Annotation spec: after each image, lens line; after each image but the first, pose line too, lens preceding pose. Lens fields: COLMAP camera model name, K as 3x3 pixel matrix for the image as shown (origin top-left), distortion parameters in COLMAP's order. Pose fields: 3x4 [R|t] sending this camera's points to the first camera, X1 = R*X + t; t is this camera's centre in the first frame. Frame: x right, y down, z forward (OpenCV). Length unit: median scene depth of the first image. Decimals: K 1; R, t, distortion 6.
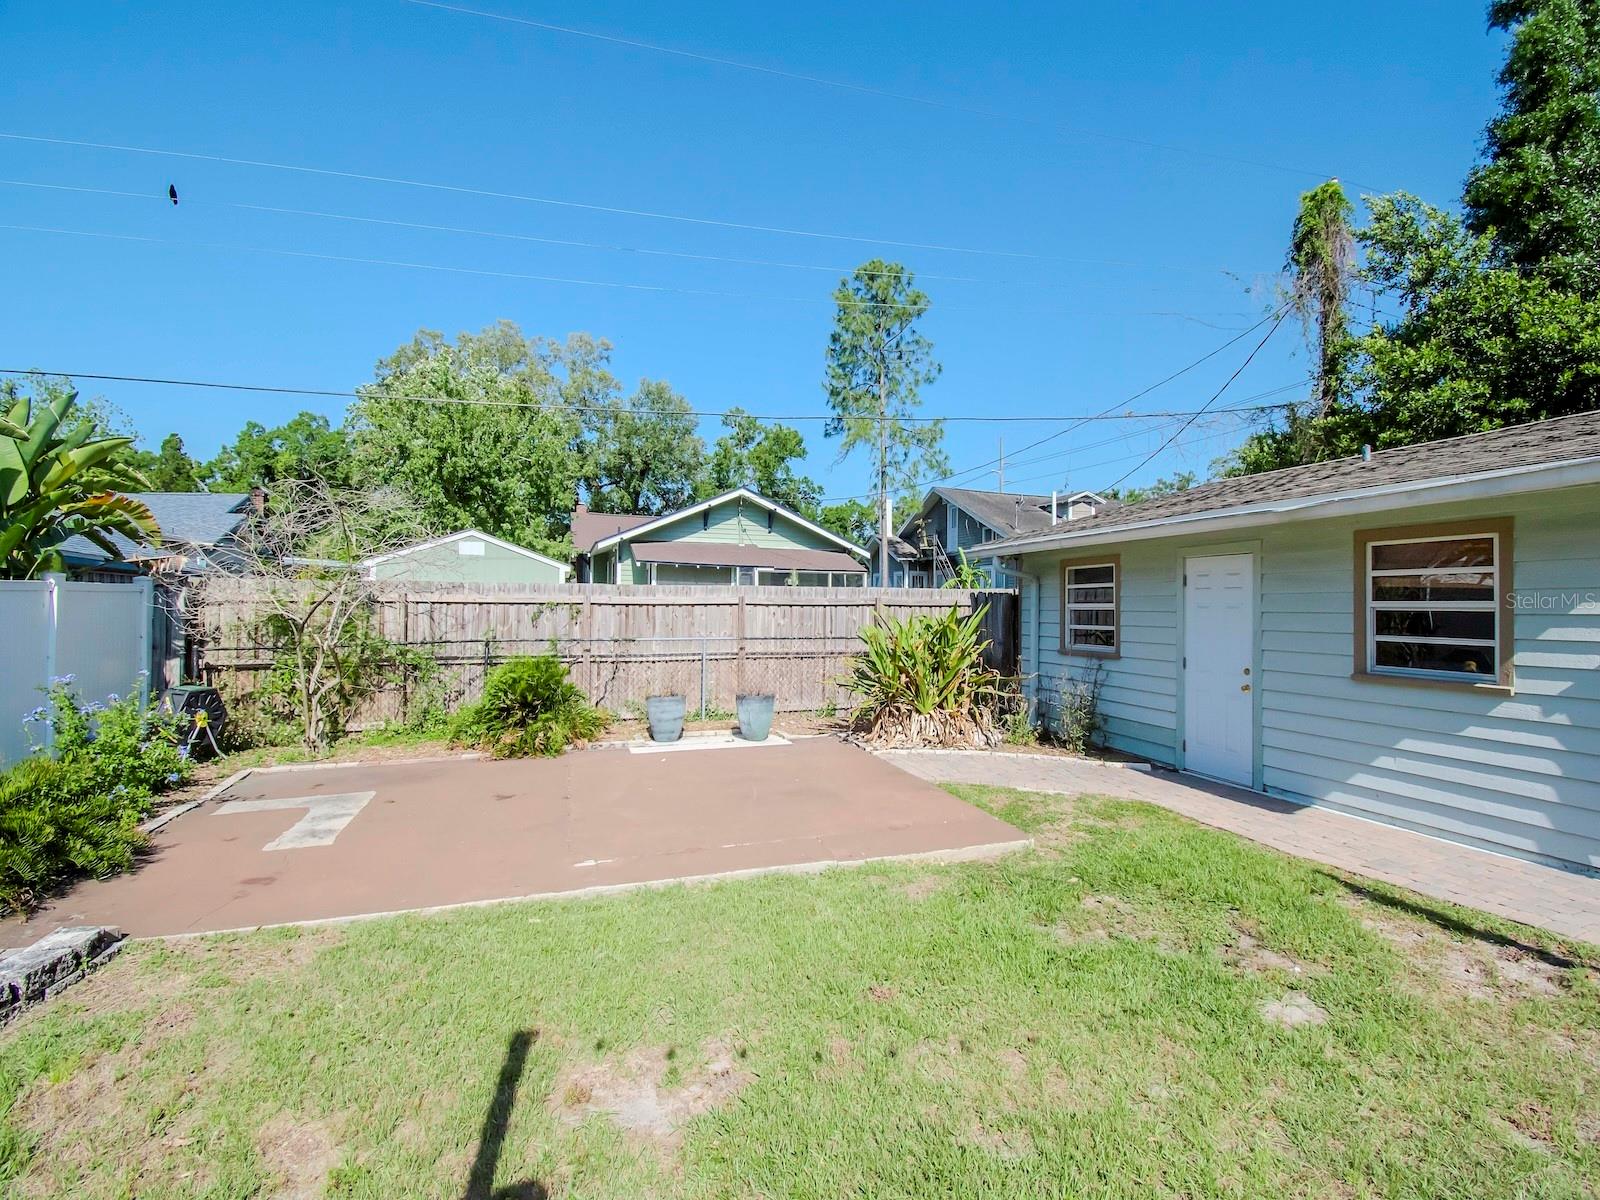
lens RADIAL K [[709.6, 0, 800.0], [0, 709.6, 600.0], [0, 0, 1]] dist [0.000335, -0.000129]
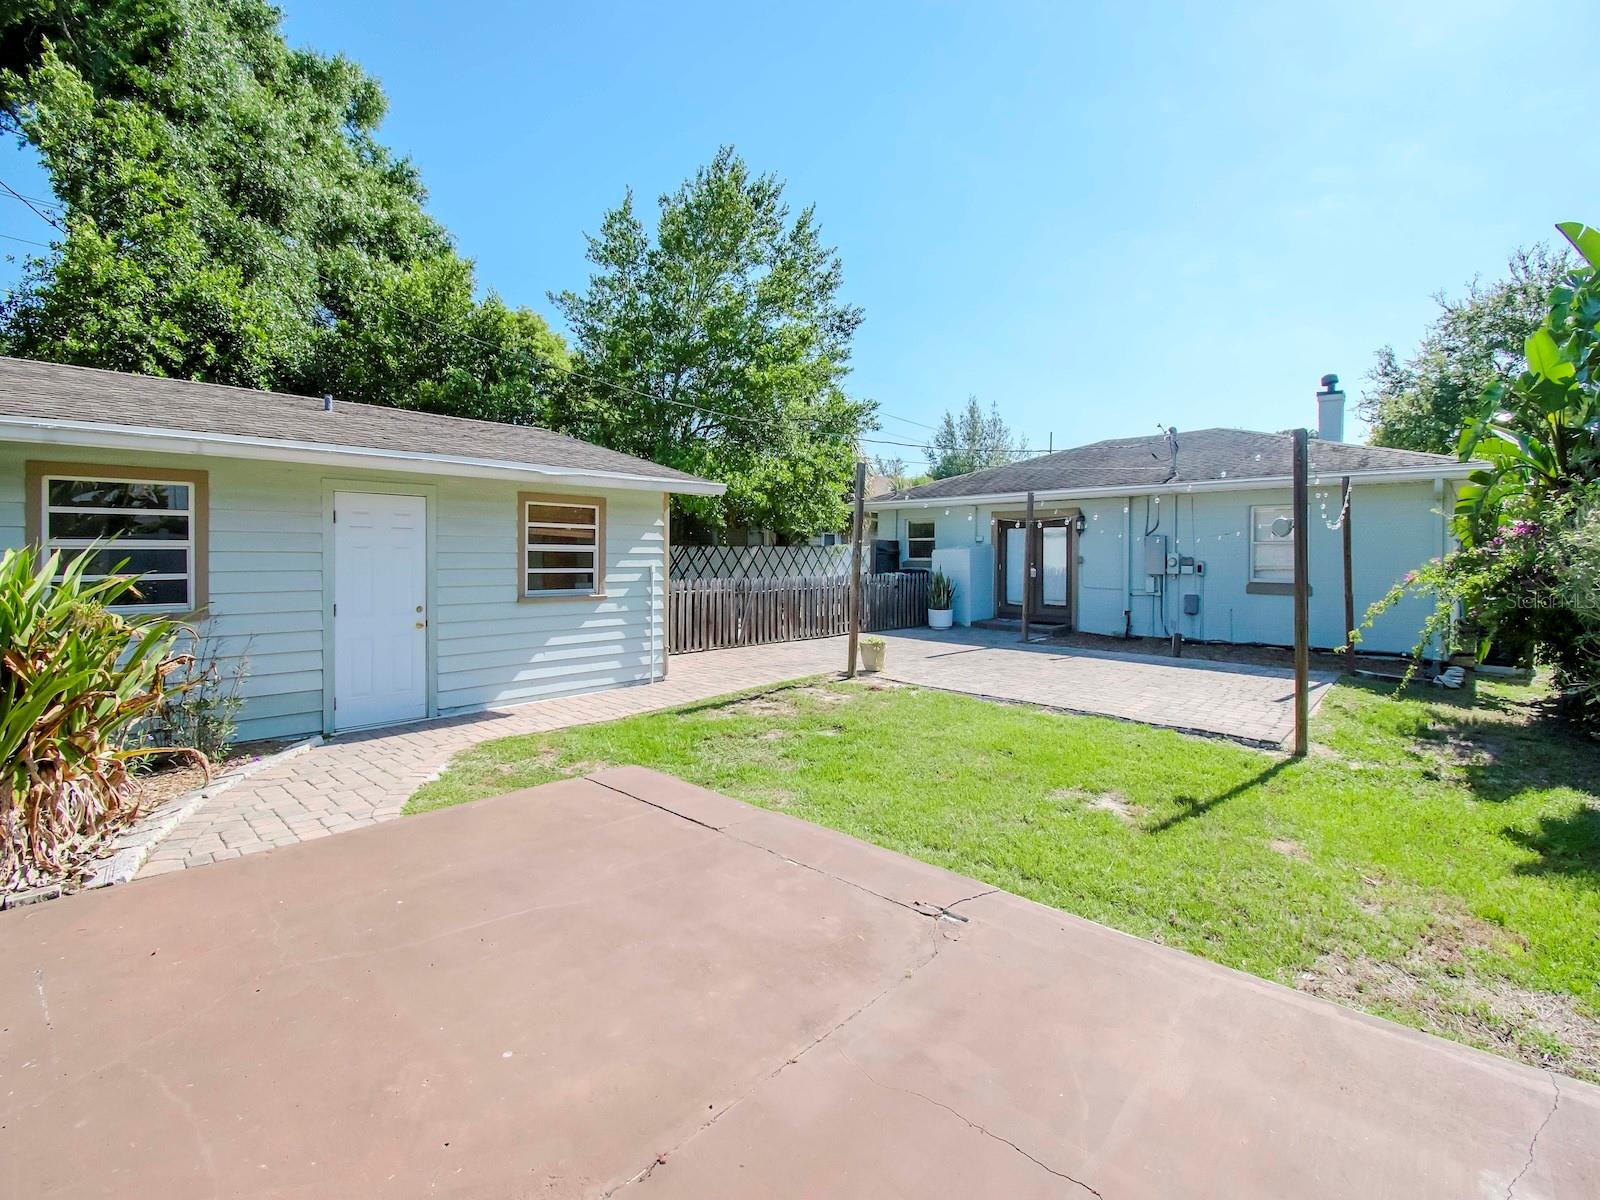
lens RADIAL K [[735.7, 0, 802.3], [0, 735.7, 555.8], [0, 0, 1]] dist [0.000247, -0.000004]
pose [[-0.472155, -0.010468, 0.881453, -0.694686], [-0.016526, 0.999859, 0.003022, 0.010639], [-0.881361, -0.013140, -0.472261, 1.186654]]
